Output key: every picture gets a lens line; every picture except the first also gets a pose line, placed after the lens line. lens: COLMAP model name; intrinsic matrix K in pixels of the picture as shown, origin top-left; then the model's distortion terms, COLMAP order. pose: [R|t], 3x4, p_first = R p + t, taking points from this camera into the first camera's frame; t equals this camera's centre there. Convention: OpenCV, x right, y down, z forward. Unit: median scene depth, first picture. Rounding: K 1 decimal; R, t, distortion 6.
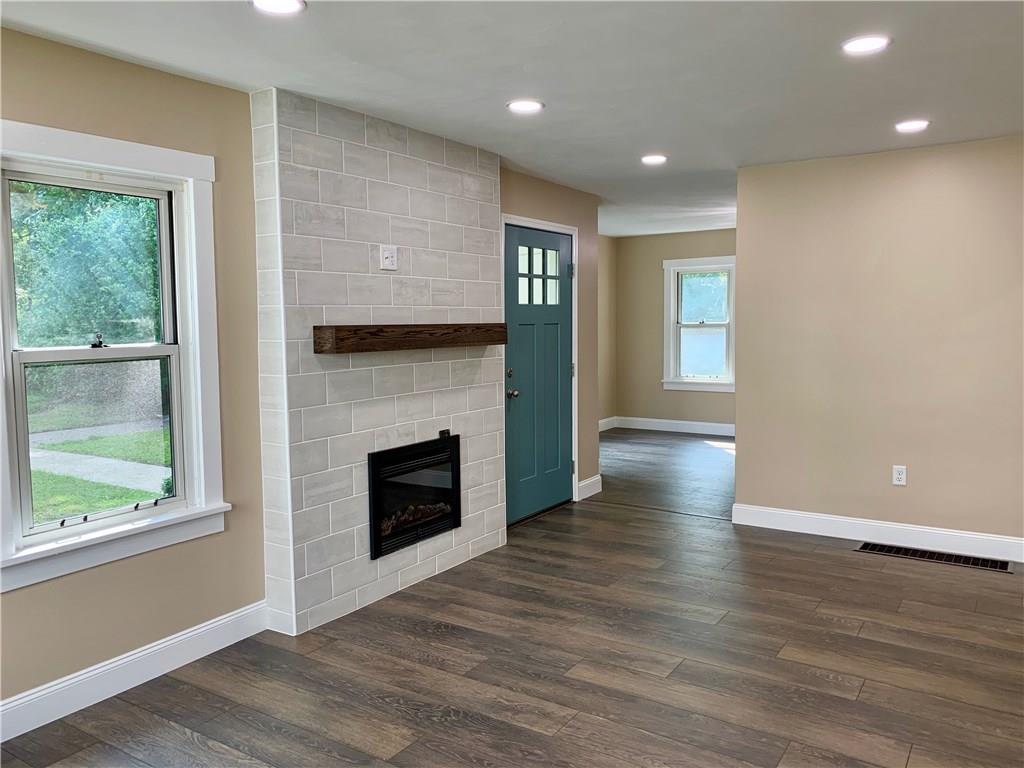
lens RADIAL K [[787.7, 0, 512.0], [0, 787.7, 384.0], [0, 0, 1]] dist [0.085138, -0.094765]
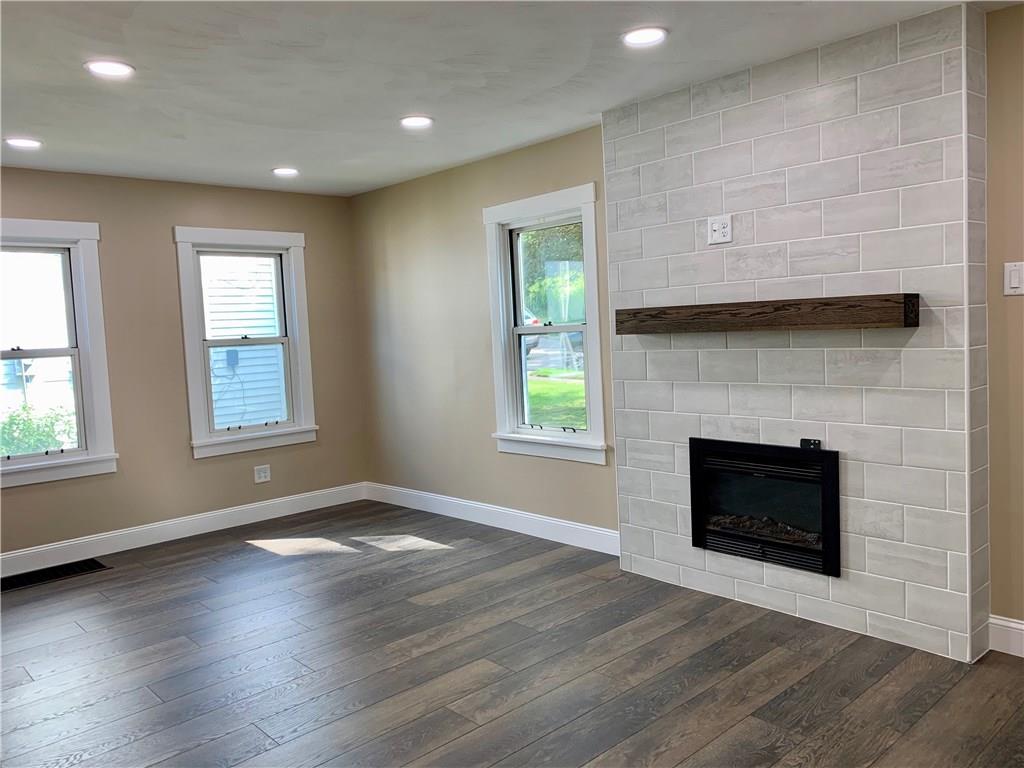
lens RADIAL K [[787.7, 0, 512.0], [0, 787.7, 384.0], [0, 0, 1]] dist [0.085138, -0.094765]
pose [[-0.245986, 0.102315, -0.963858, 0.812376], [-0.028703, 0.993208, 0.112756, -0.081885], [0.968848, 0.055402, -0.241378, 1.020291]]
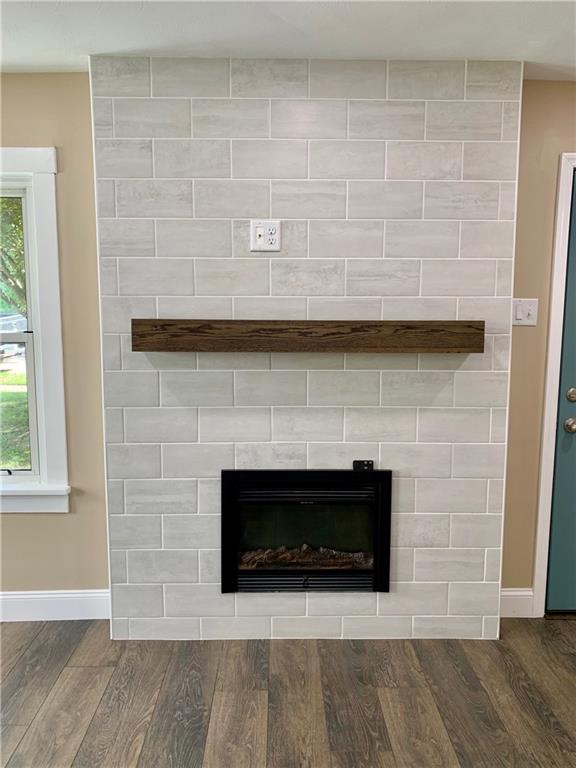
lens RADIAL K [[592.0, 0, 288.1], [0, 592.0, 378.1], [0, 0, 1]] dist [0.076665, -0.115275]
pose [[0.563984, 0.112335, -0.818109, 0.373244], [-0.078830, 0.993504, 0.082075, -0.069180], [0.822014, 0.018202, 0.569176, 0.693968]]
